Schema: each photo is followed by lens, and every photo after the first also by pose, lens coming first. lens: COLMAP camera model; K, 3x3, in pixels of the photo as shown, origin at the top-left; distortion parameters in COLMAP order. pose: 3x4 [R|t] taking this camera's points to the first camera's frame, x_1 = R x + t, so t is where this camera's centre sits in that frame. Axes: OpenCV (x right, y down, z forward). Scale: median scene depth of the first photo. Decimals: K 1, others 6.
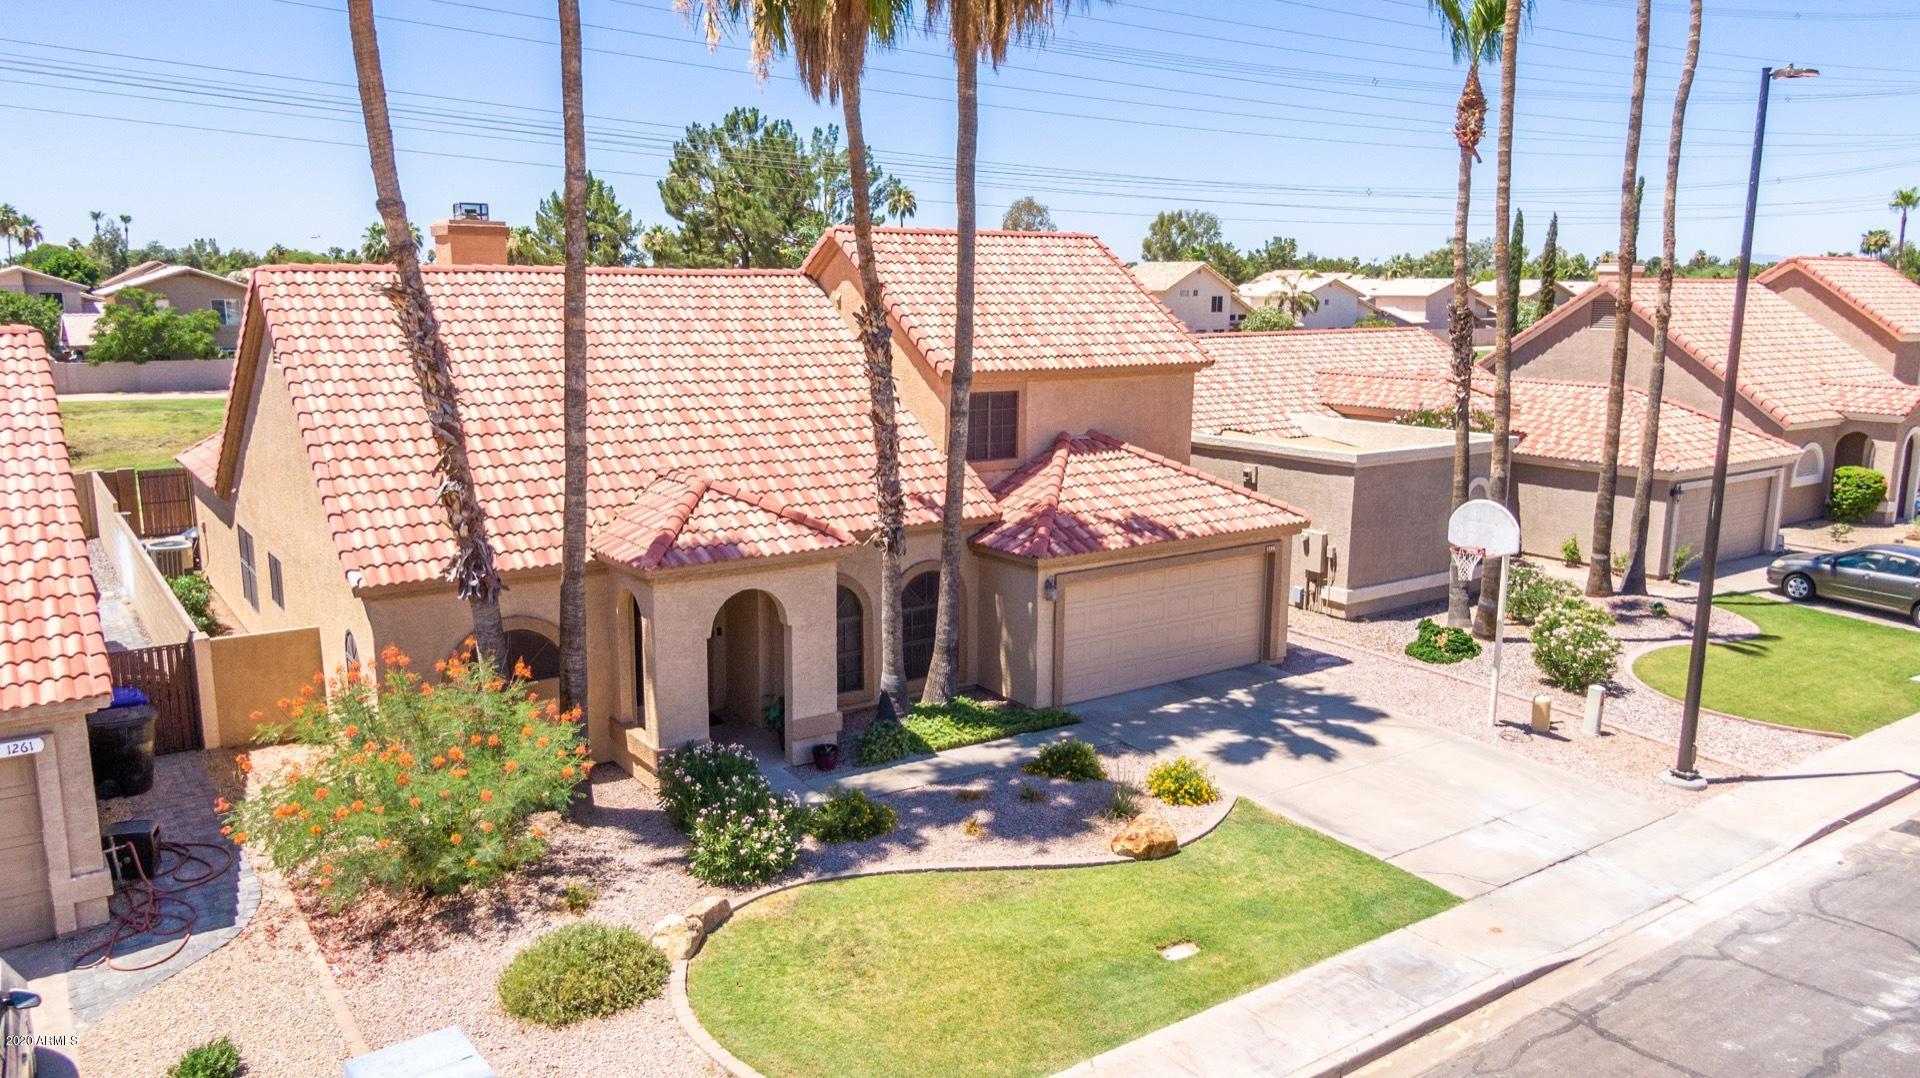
lens RADIAL K [[1364.5, 0, 957.6], [0, 1364.5, 545.8], [0, 0, 1]] dist [0.084864, -0.185040]
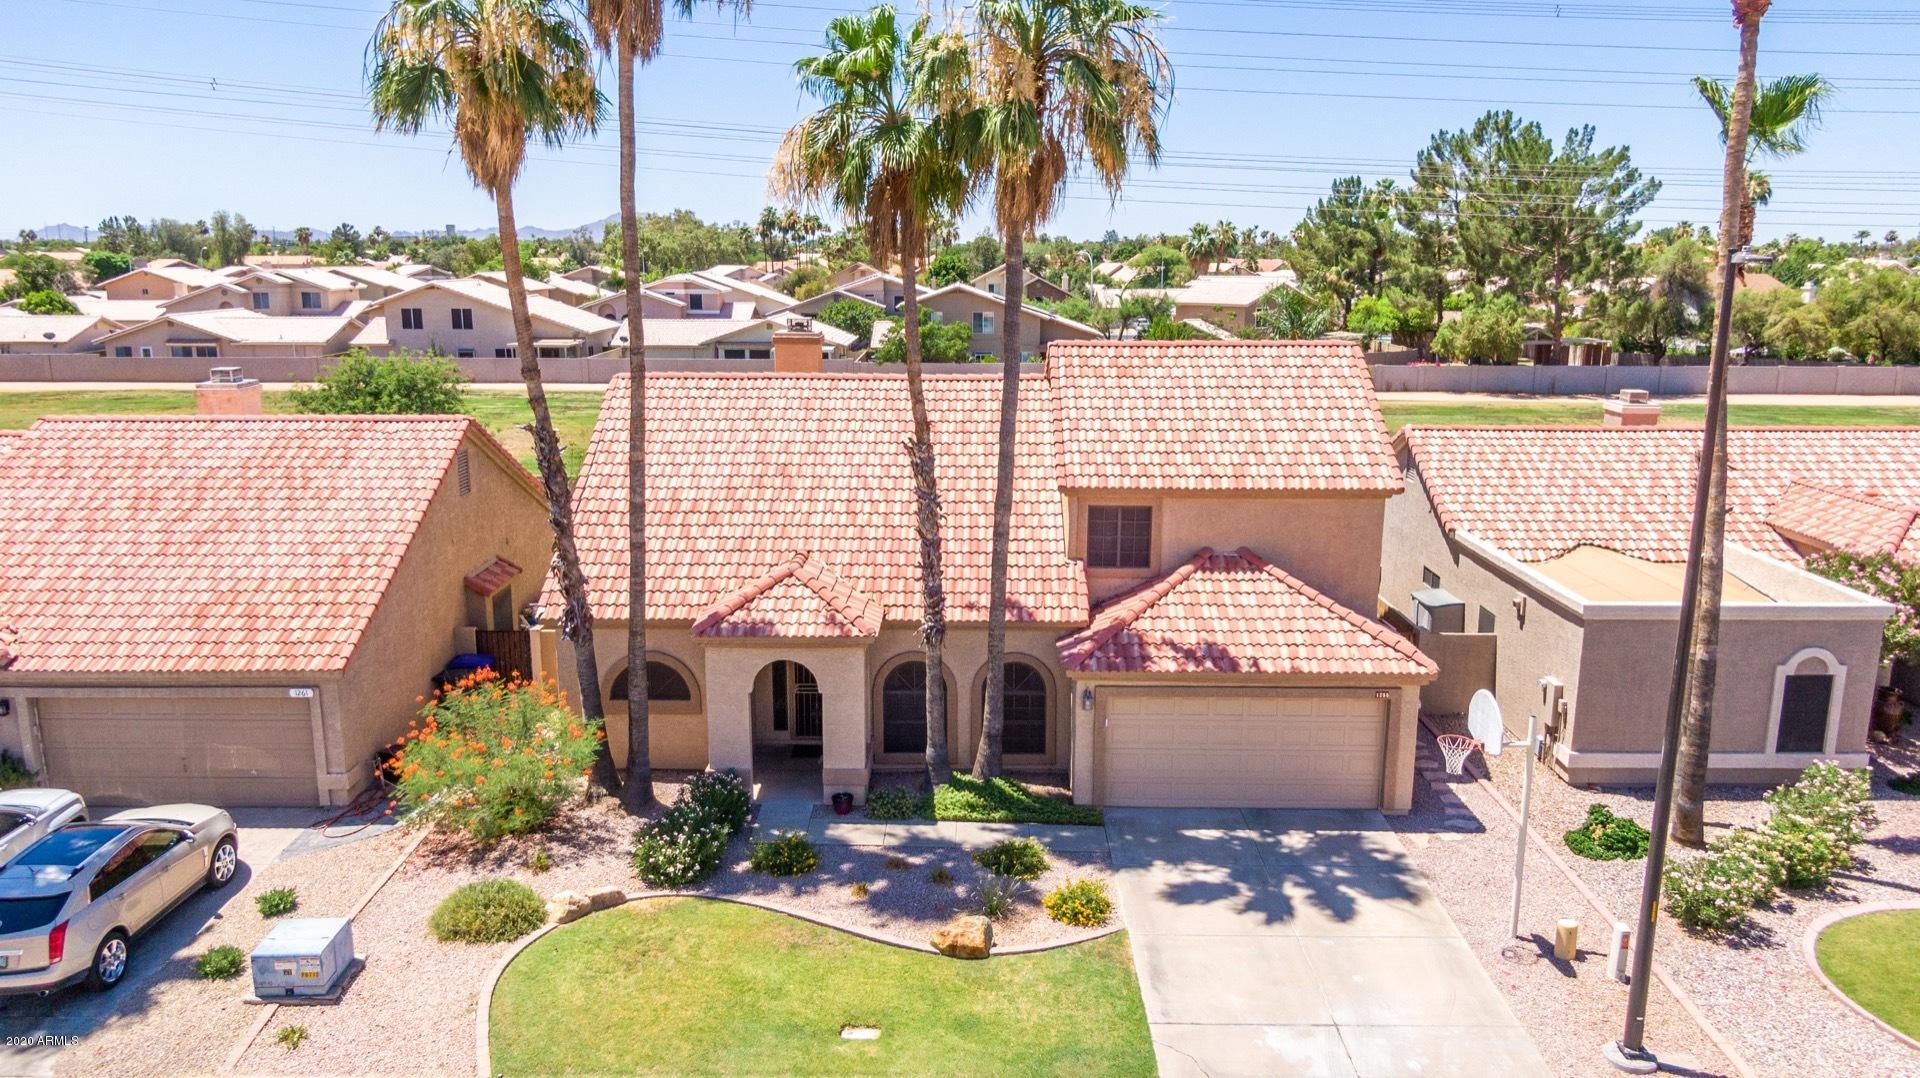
lens RADIAL K [[1368.0, 0, 958.0], [0, 1368.0, 546.5], [0, 0, 1]] dist [0.048123, -0.076185]
pose [[0.811793, 0.119956, -0.571492, 0.639363], [-0.109651, 0.992578, 0.052585, -0.145670], [0.573558, 0.019976, 0.818921, 0.046727]]
